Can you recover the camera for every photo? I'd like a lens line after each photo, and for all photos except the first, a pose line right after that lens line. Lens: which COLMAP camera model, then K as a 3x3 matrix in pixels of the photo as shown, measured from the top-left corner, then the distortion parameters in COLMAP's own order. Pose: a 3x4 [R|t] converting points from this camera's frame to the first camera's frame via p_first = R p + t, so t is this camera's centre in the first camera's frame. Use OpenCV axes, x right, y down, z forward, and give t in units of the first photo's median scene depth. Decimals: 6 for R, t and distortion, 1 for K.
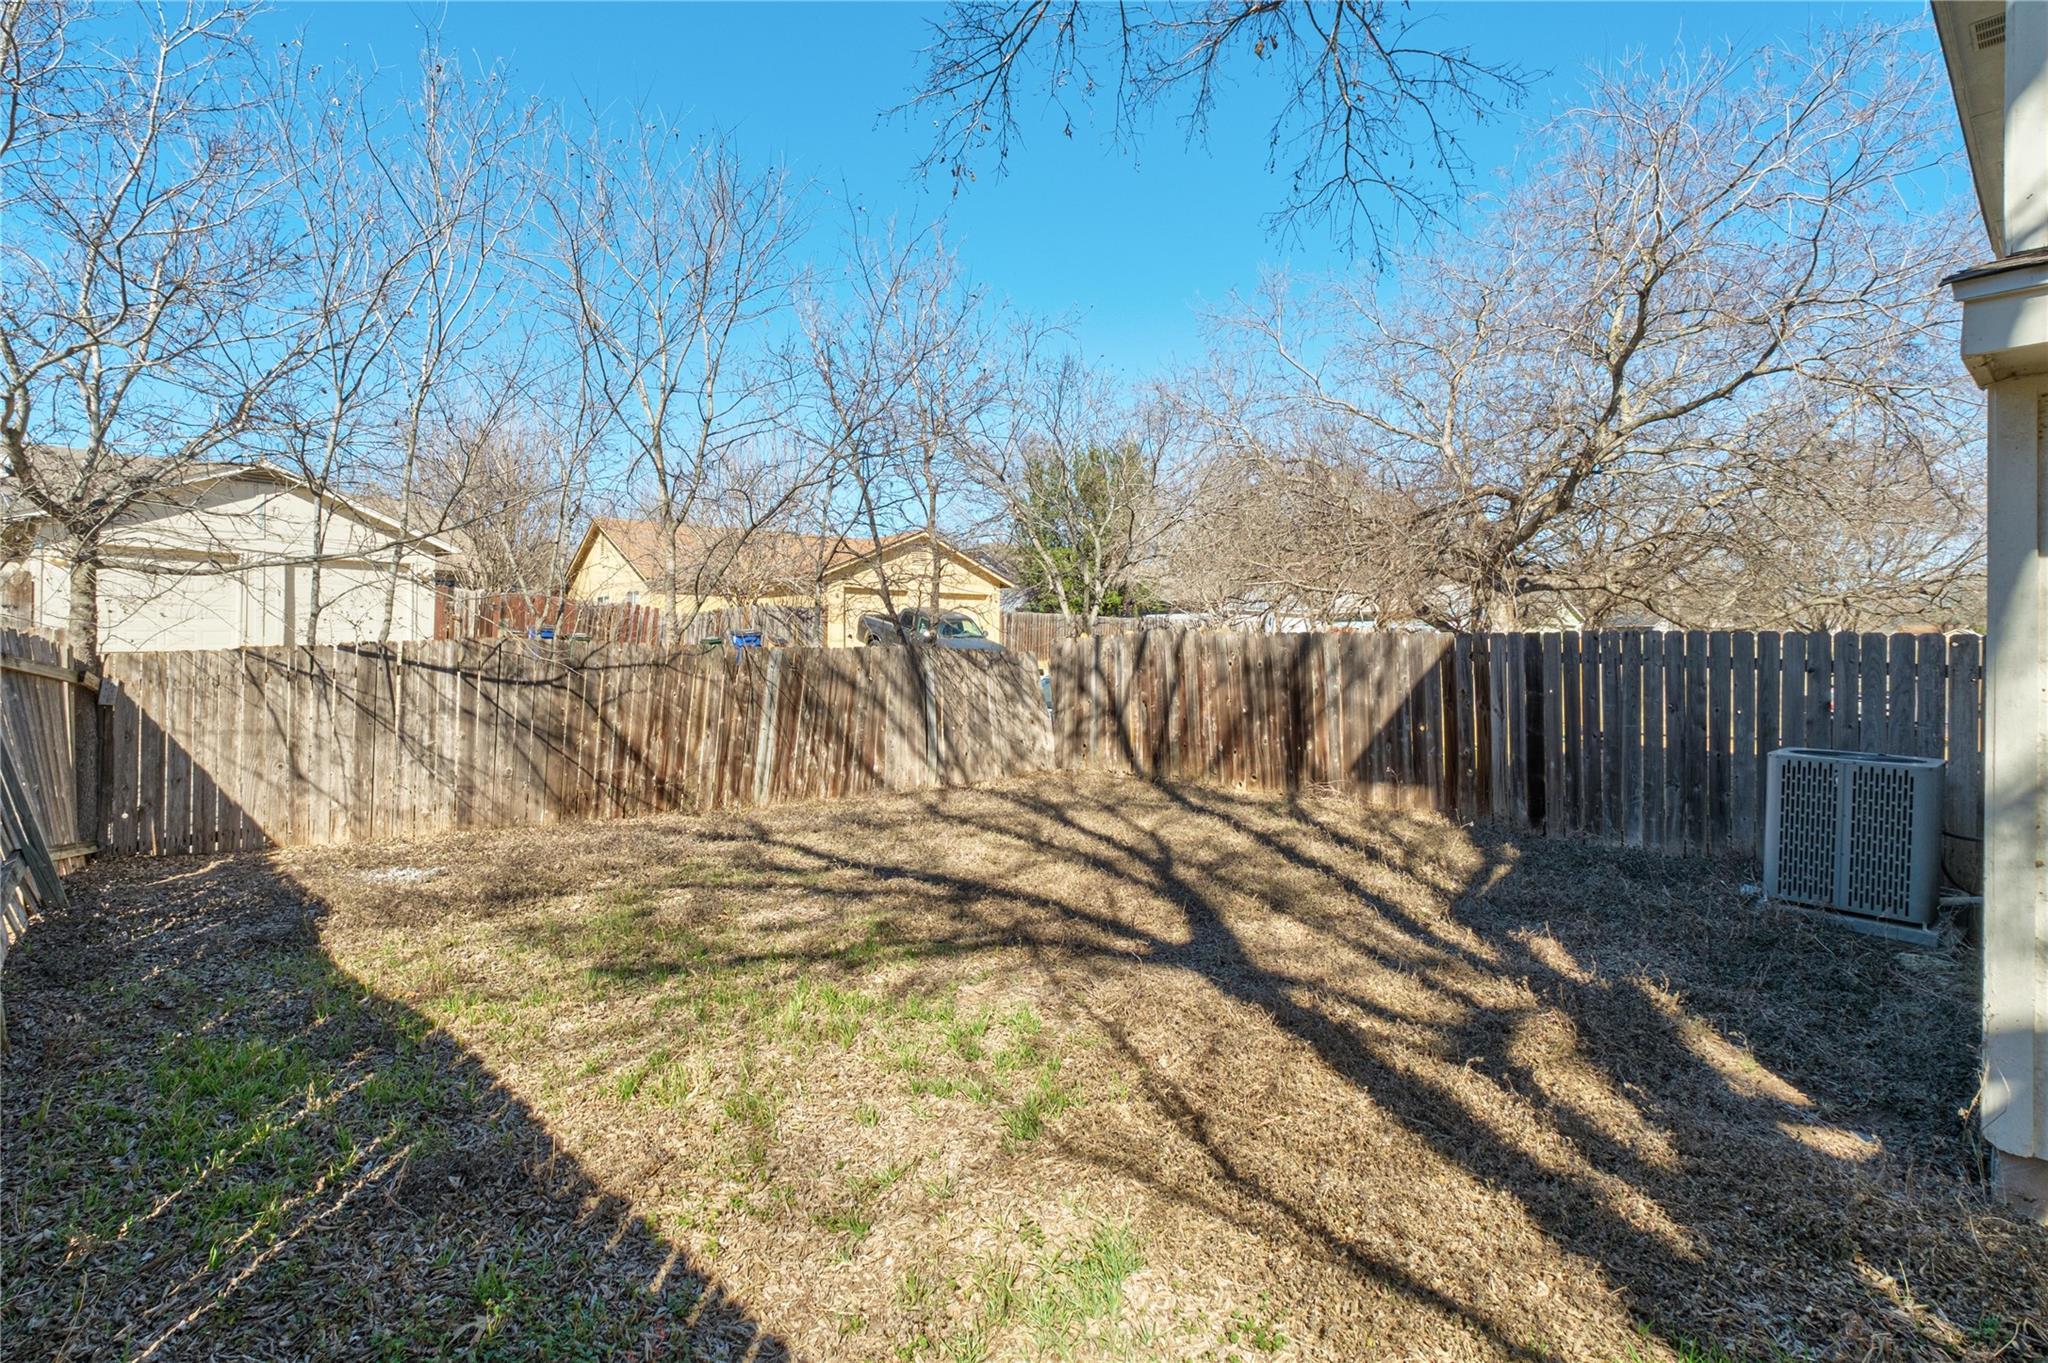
lens RADIAL K [[982.6, 0, 1042.5], [0, 982.6, 627.3], [0, 0, 1]] dist [-0.002794, 0.000378]
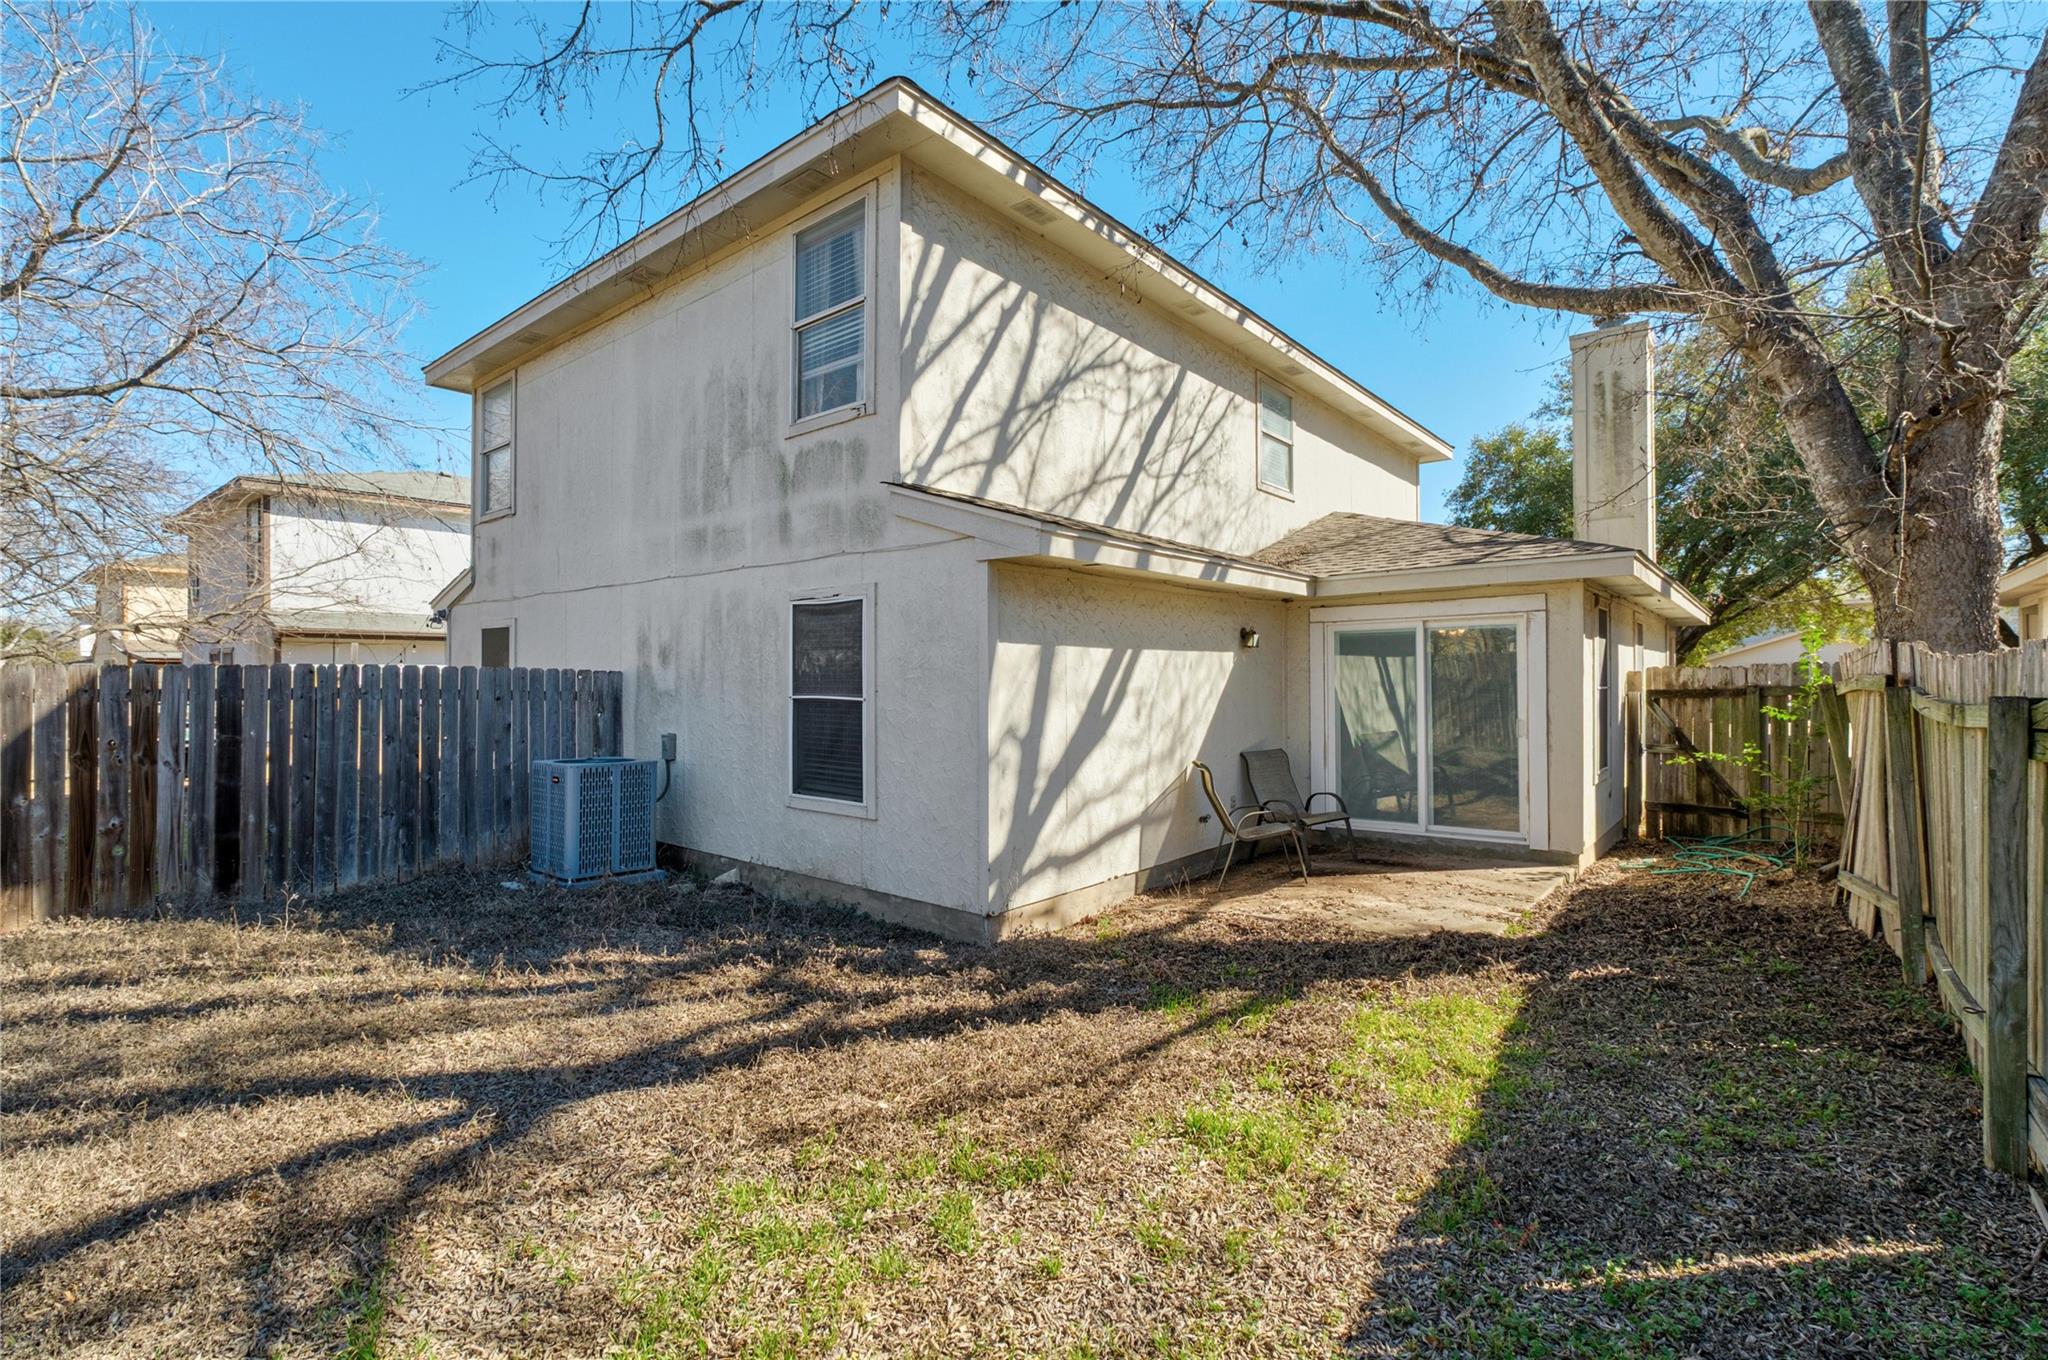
lens RADIAL K [[896.0, 0, 1030.0], [0, 896.0, 667.5], [0, 0, 1]] dist [-0.003166, 0.000153]
pose [[-0.142481, 0.001229, 0.989797, -0.304759], [-0.019745, 0.999797, -0.004083, -0.002796], [-0.989601, -0.020125, -0.142427, 0.370184]]
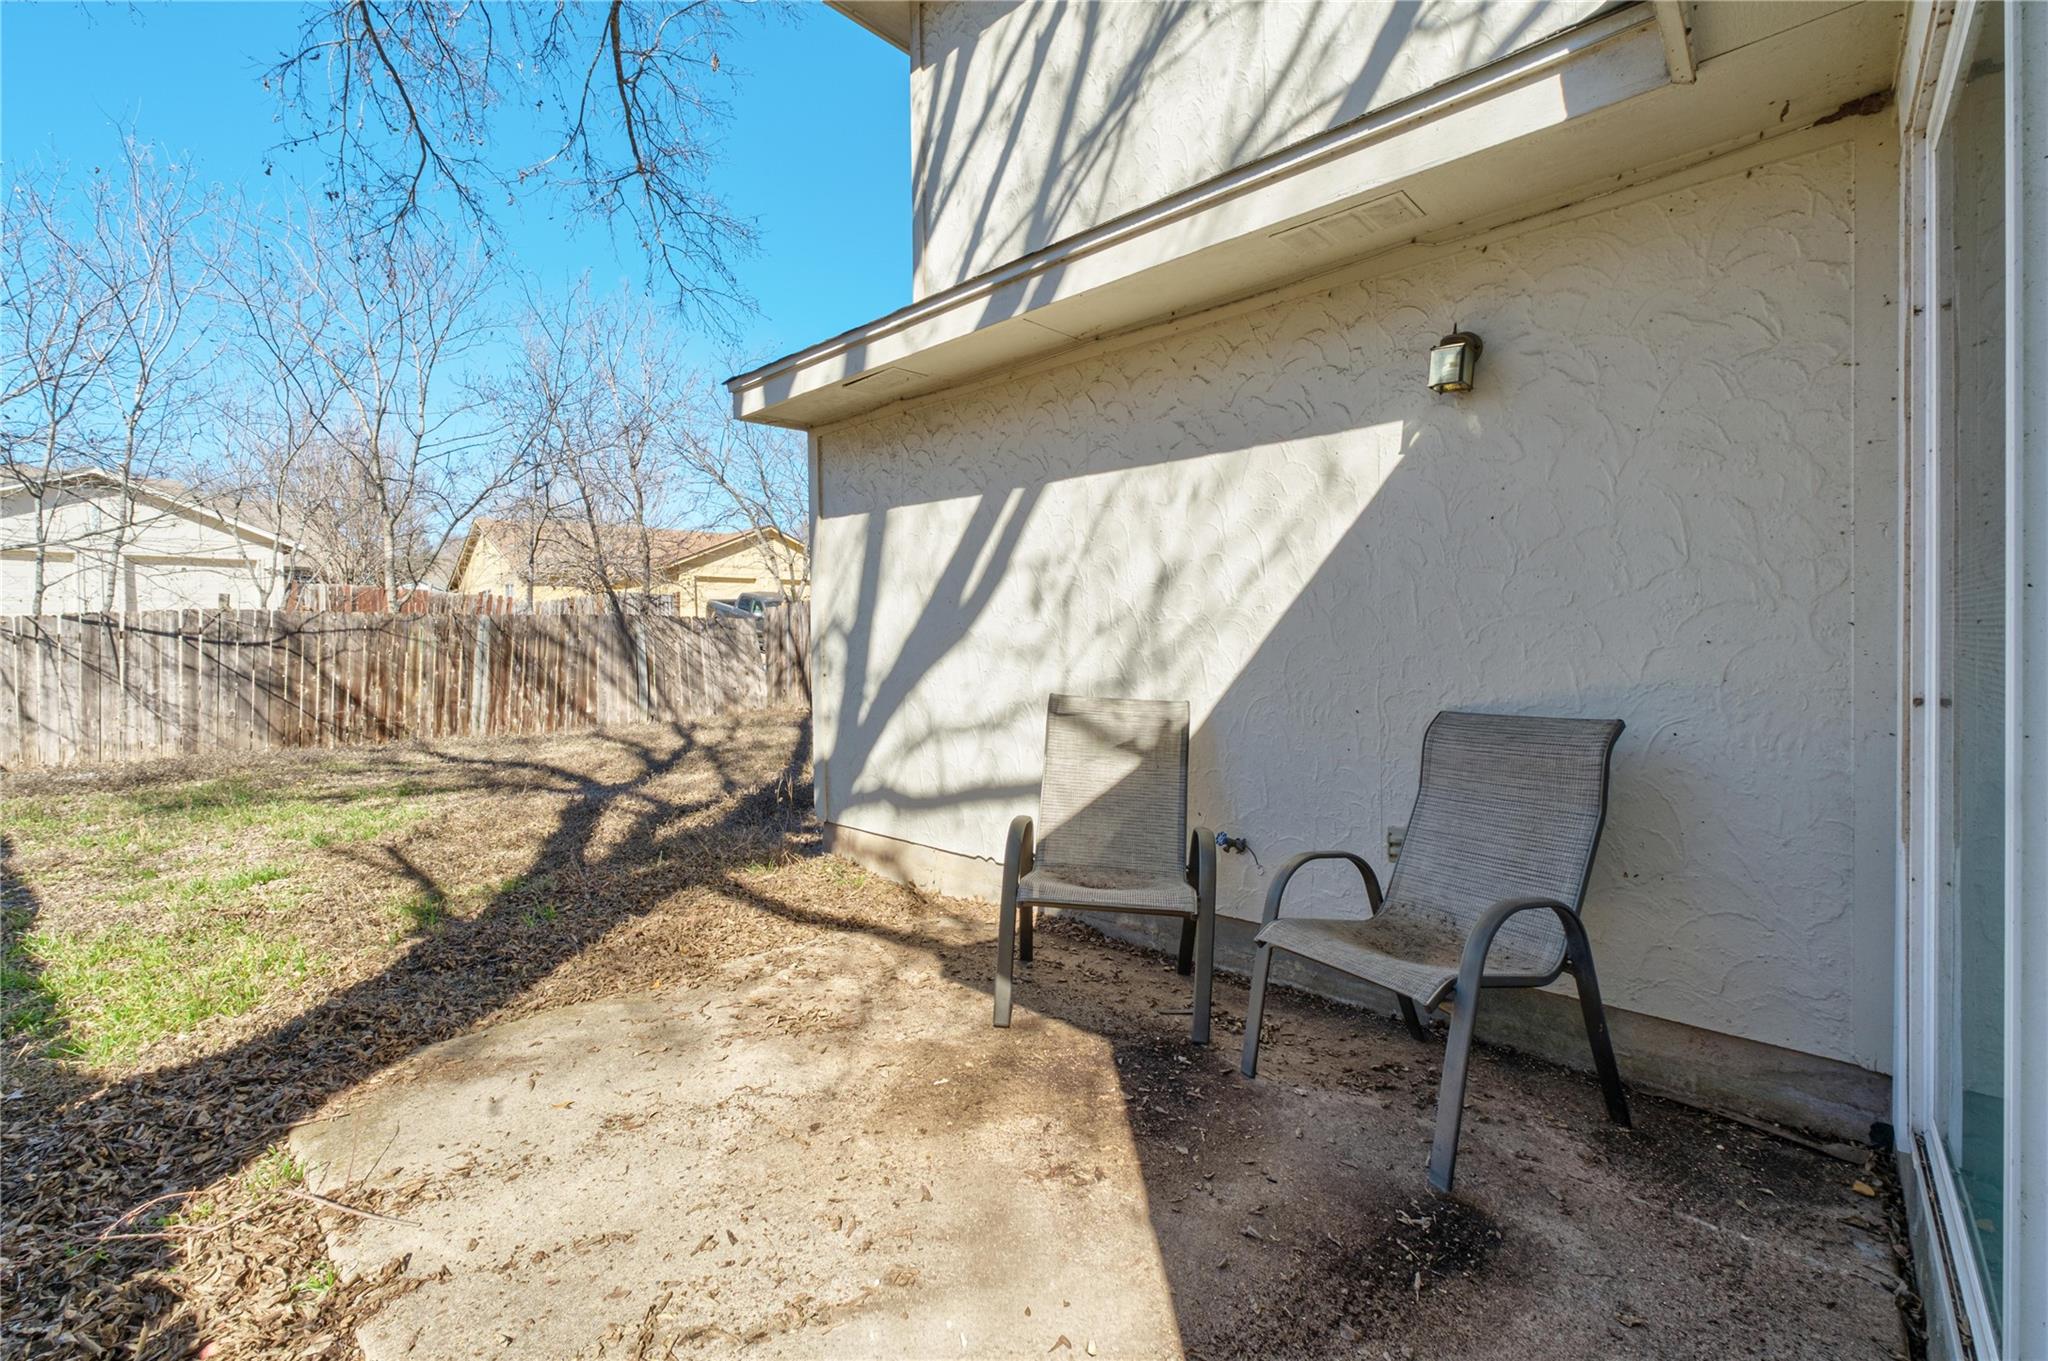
lens RADIAL K [[860.6, 0, 1060.5], [0, 860.6, 639.1], [0, 0, 1]] dist [-0.015502, 0.004611]
pose [[0.991994, -0.024288, 0.123927, 0.369648], [0.020526, 0.999292, 0.031545, 0.035246], [-0.124605, -0.028749, 0.991790, -0.217316]]
